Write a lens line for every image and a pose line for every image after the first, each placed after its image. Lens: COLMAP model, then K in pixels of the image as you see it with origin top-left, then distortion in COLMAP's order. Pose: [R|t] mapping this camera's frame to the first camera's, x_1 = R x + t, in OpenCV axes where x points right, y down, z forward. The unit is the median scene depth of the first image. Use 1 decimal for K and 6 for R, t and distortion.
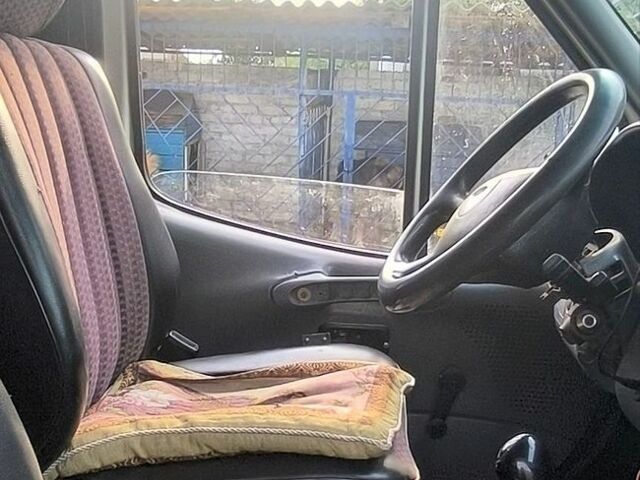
lens RADIAL K [[942.6, 0, 320.0], [0, 942.6, 240.0], [0, 0, 1]] dist [-0.006672, -0.739491]
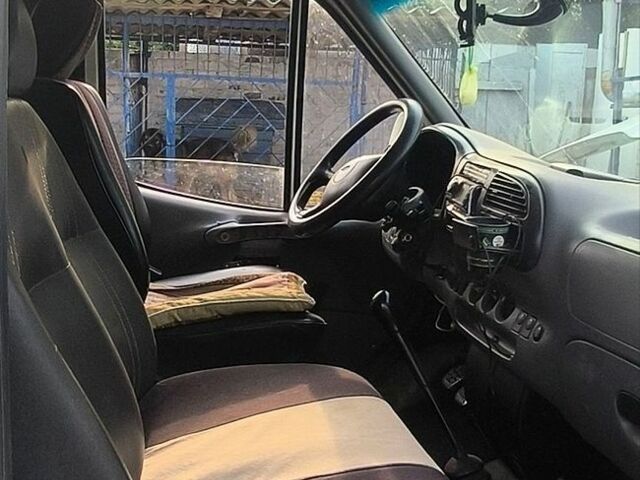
lens RADIAL K [[942.6, 0, 320.0], [0, 942.6, 240.0], [0, 0, 1]] dist [-0.006672, -0.739491]
pose [[0.974018, -0.046179, 0.221711, -0.242505], [0.038405, 0.998491, 0.039249, 0.010386], [-0.223189, -0.029714, 0.974322, -0.635384]]
